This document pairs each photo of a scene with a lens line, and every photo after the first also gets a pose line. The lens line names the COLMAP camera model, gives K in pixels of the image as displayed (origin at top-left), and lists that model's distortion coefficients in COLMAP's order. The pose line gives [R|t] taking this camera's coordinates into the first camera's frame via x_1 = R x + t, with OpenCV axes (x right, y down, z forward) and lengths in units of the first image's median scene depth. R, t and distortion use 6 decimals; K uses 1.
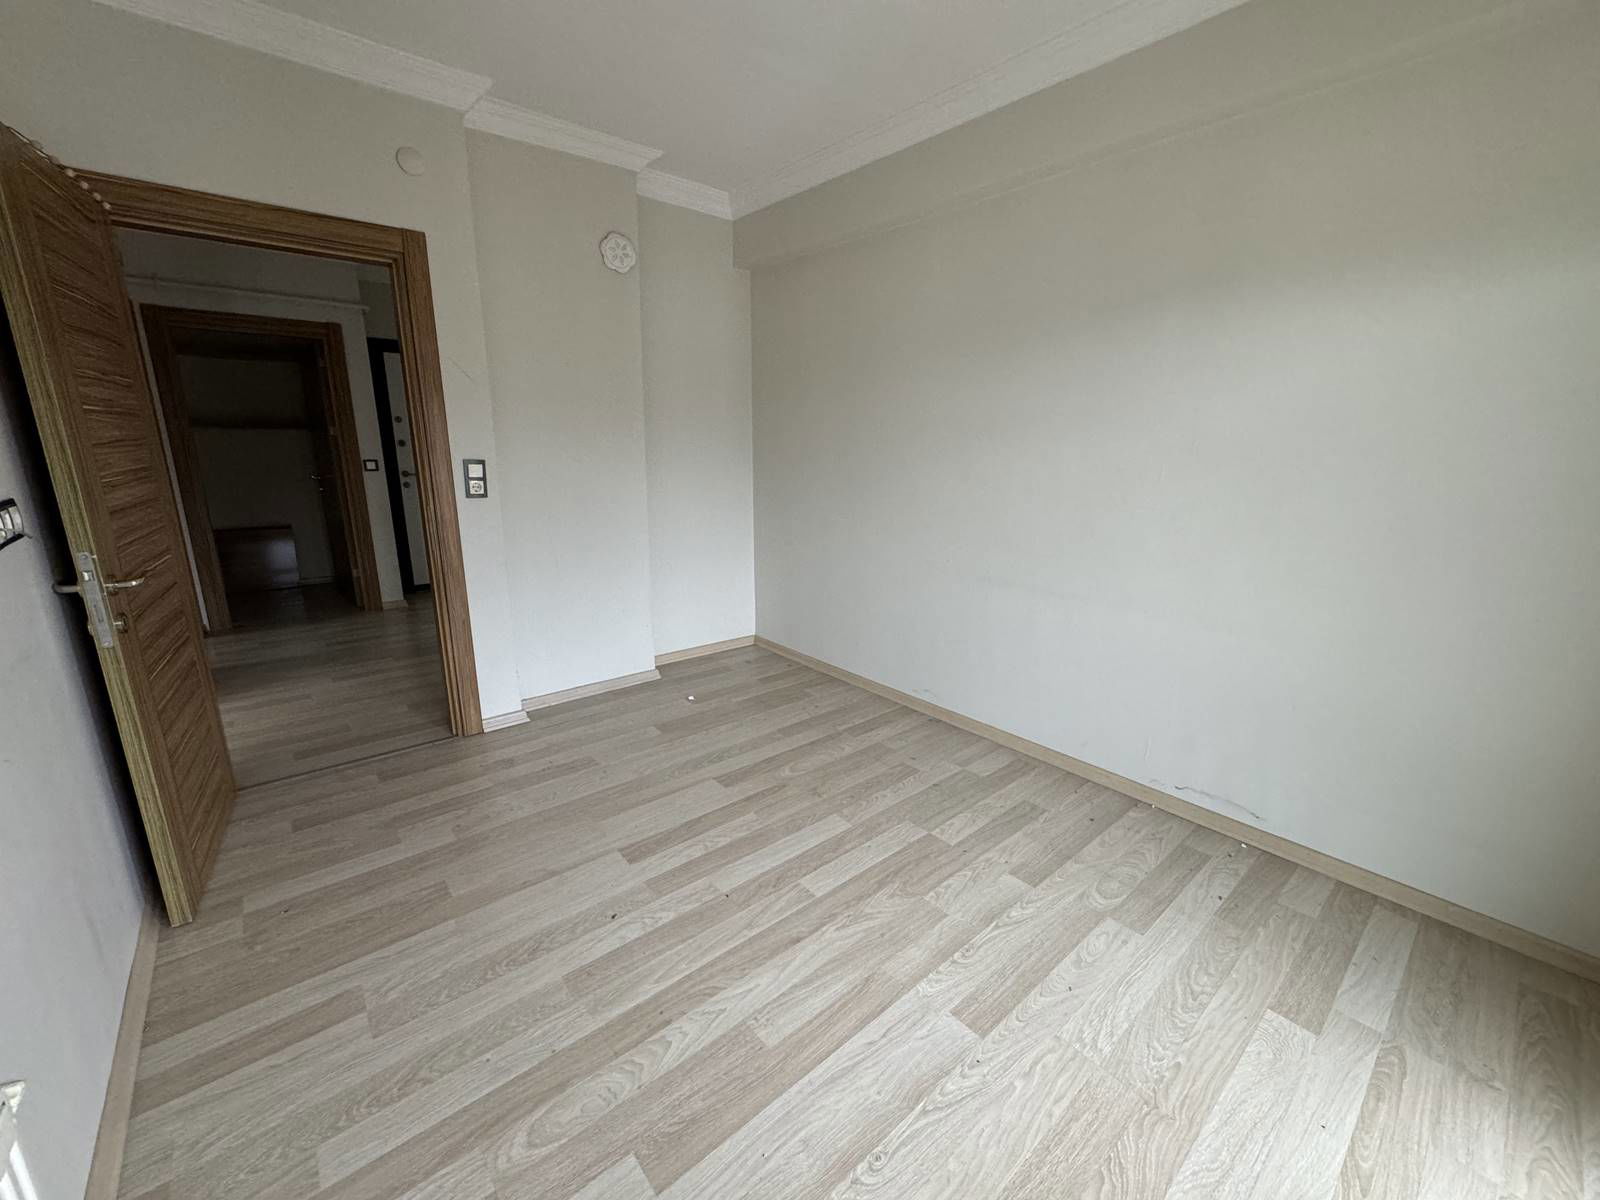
lens RADIAL K [[635.3, 0, 800.4], [0, 635.3, 599.3], [0, 0, 1]] dist [-0.002583, 0.000153]
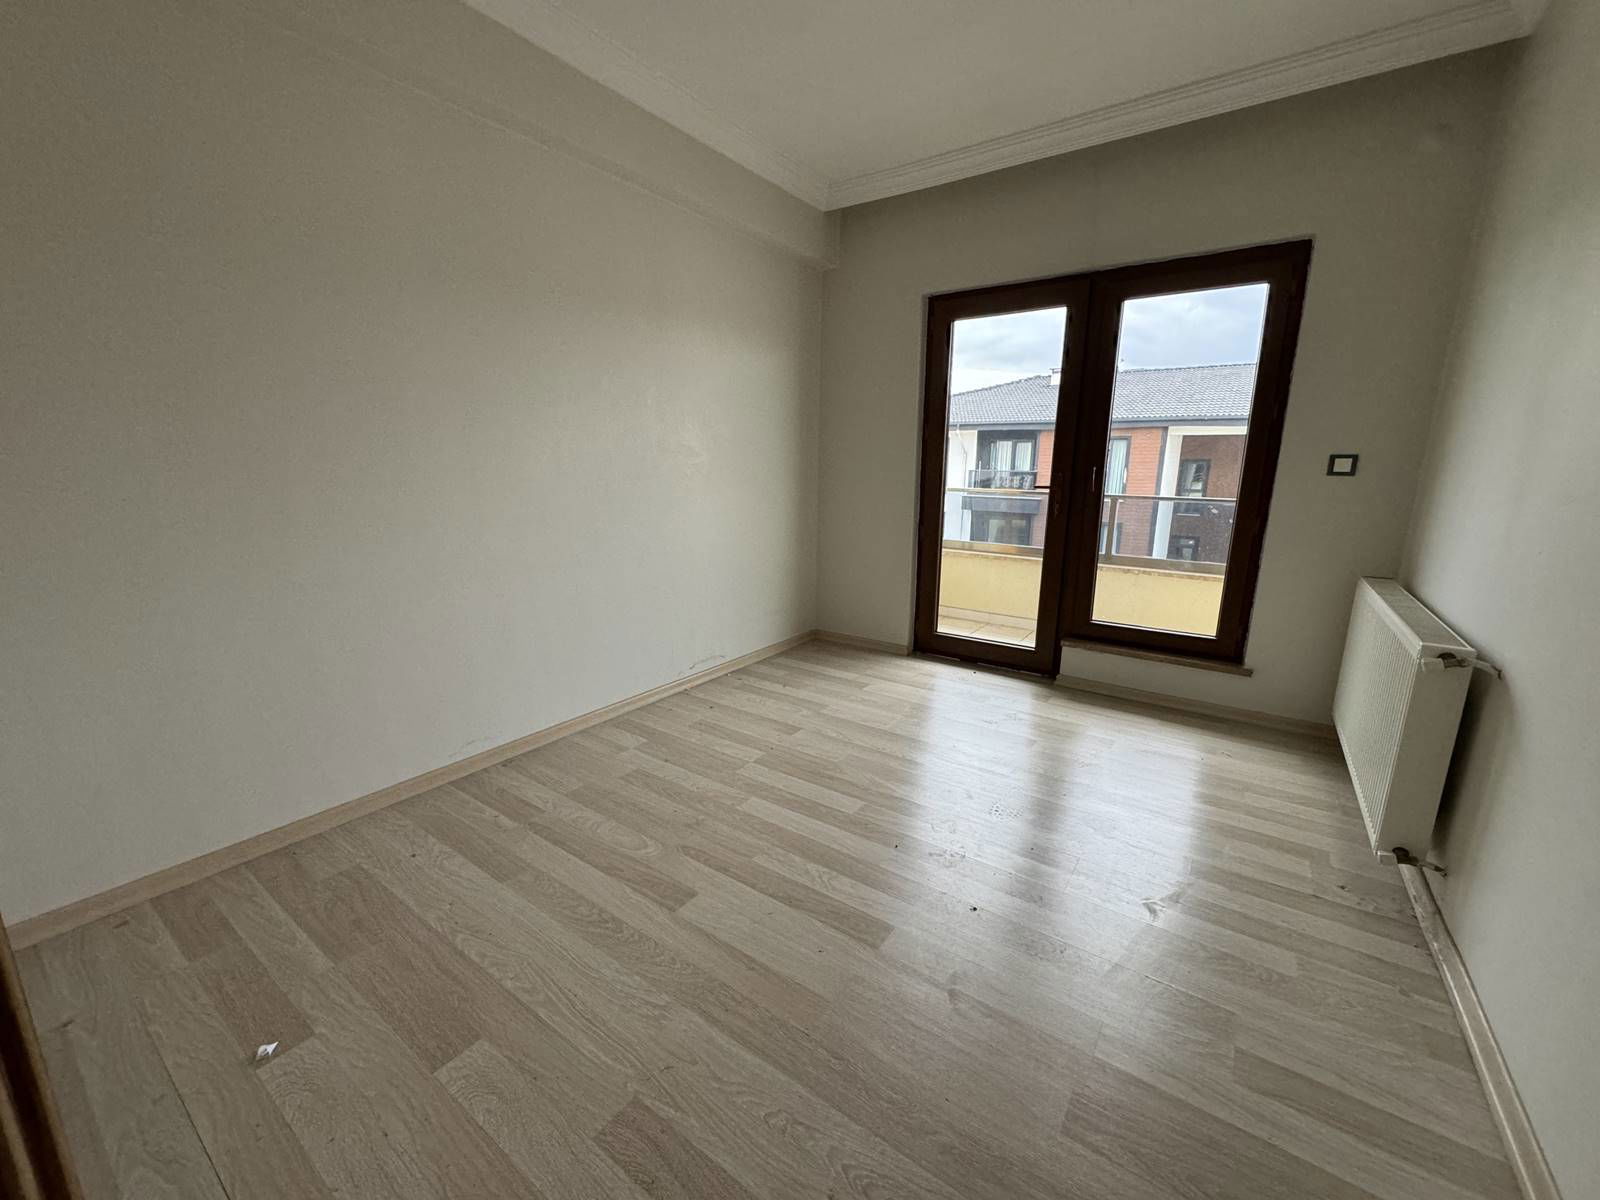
lens RADIAL K [[635.3, 0, 800.4], [0, 635.3, 599.3], [0, 0, 1]] dist [-0.002583, 0.000153]
pose [[-0.253811, -0.215566, 0.942927, -0.991059], [0.216314, 0.937509, 0.272553, -0.233698], [-0.942756, 0.273145, -0.191320, 1.266117]]
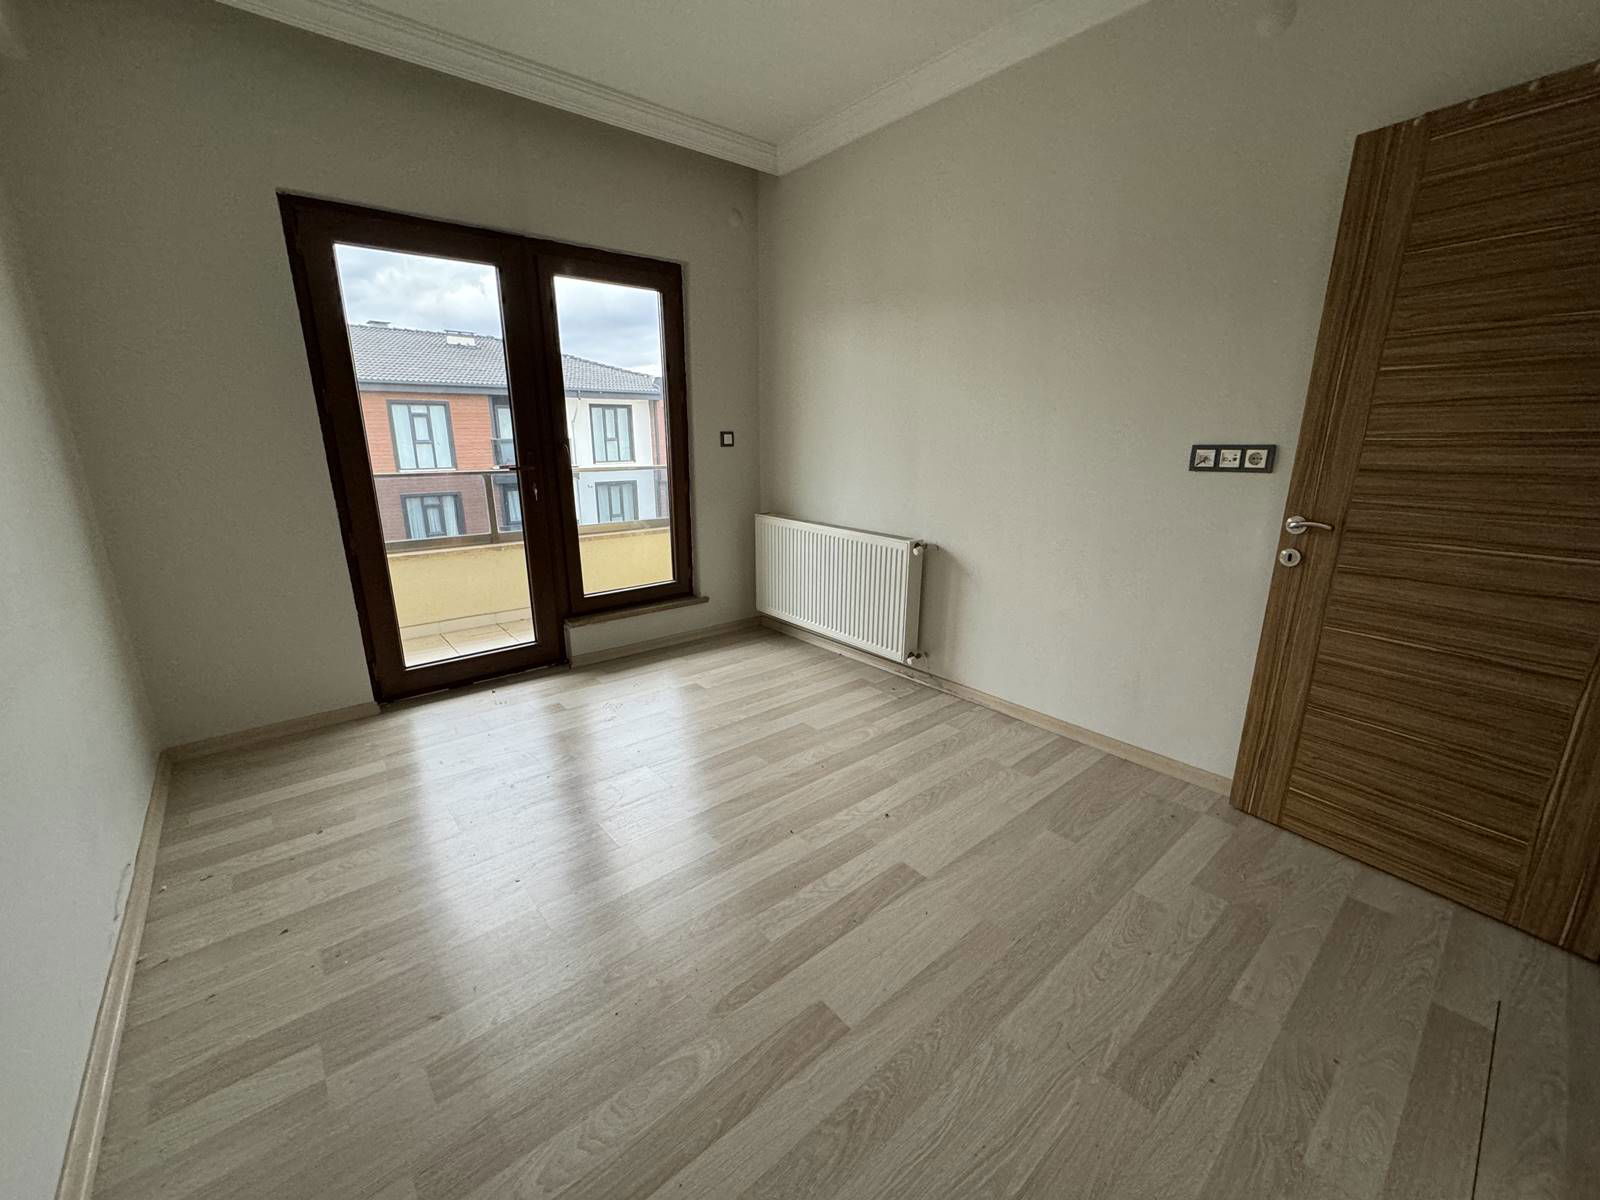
lens RADIAL K [[635.3, 0, 800.4], [0, 635.3, 599.3], [0, 0, 1]] dist [-0.002583, 0.000153]
pose [[-0.999935, -0.011299, -0.001244, -0.127252], [-0.010516, 0.877914, 0.478703, -0.388659], [-0.004317, 0.478685, -0.877976, 1.786489]]
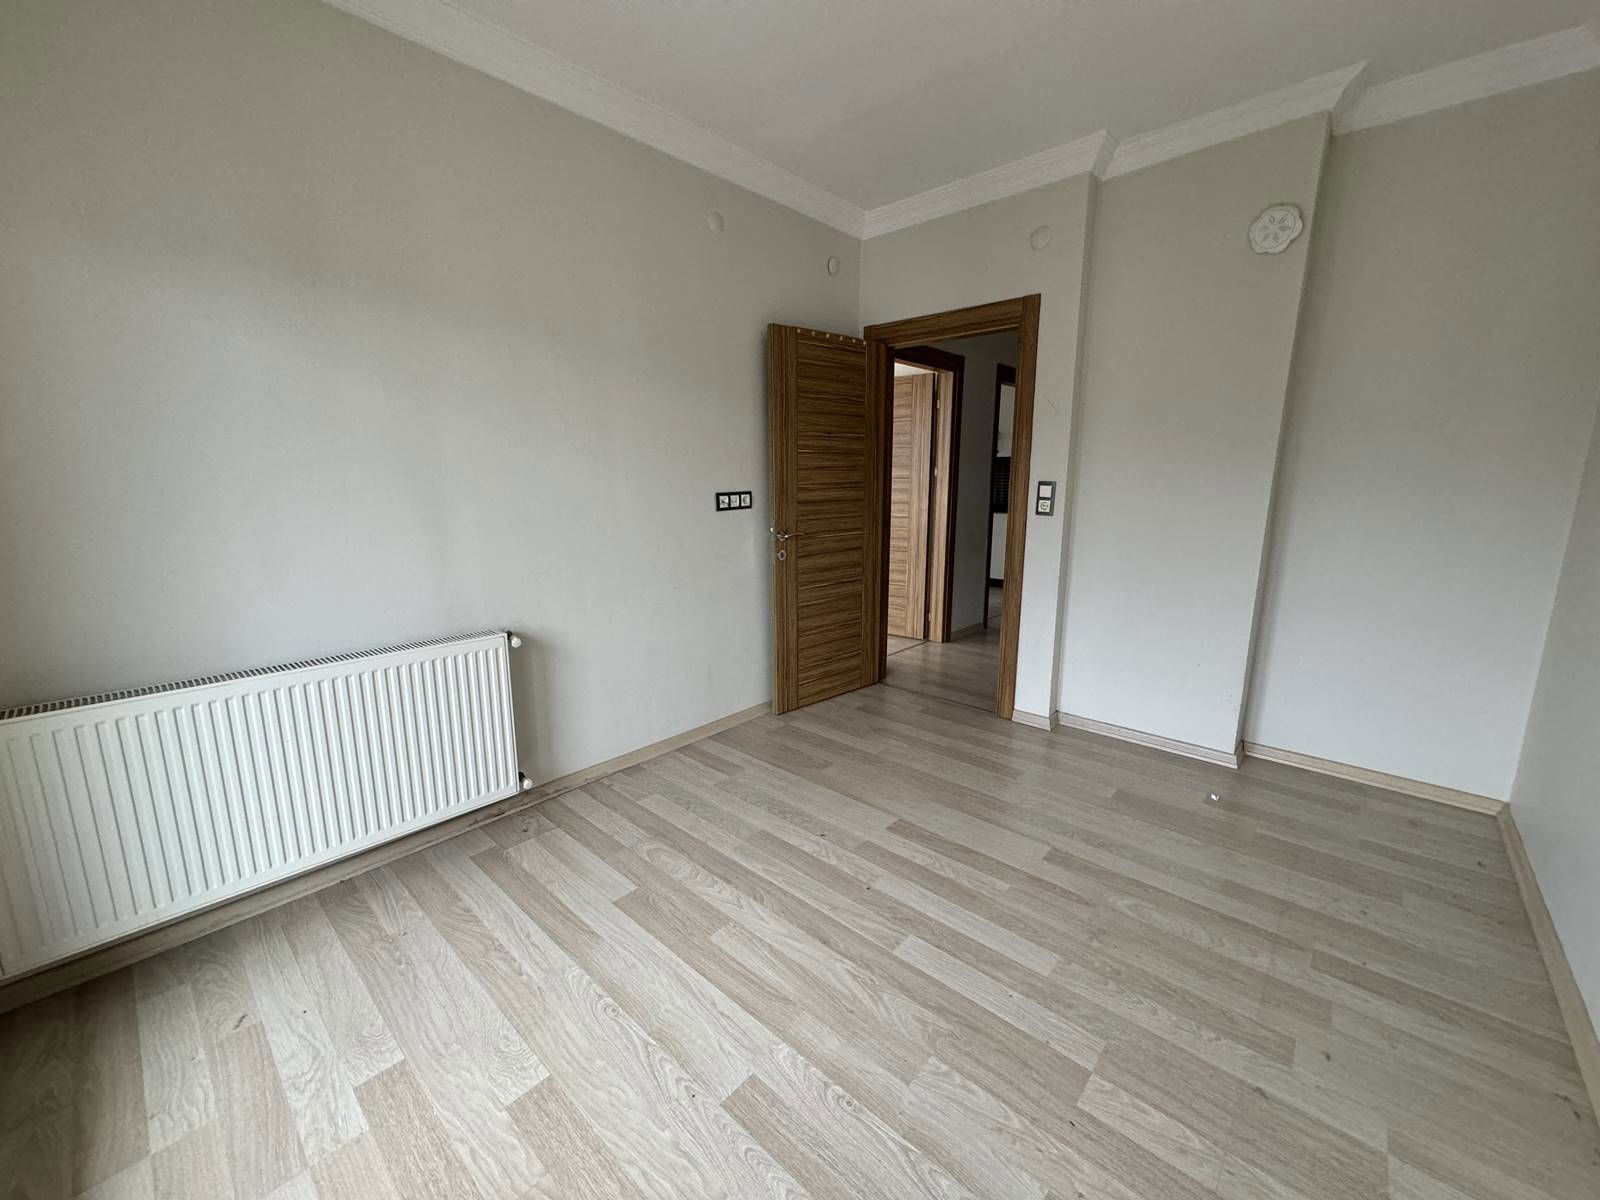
lens RADIAL K [[635.3, 0, 800.4], [0, 635.3, 599.3], [0, 0, 1]] dist [-0.002583, 0.000153]
pose [[0.134559, 0.179722, -0.974471, 0.818727], [-0.234640, 0.961225, 0.144879, -0.116240], [0.962724, 0.209155, 0.171512, 0.630261]]
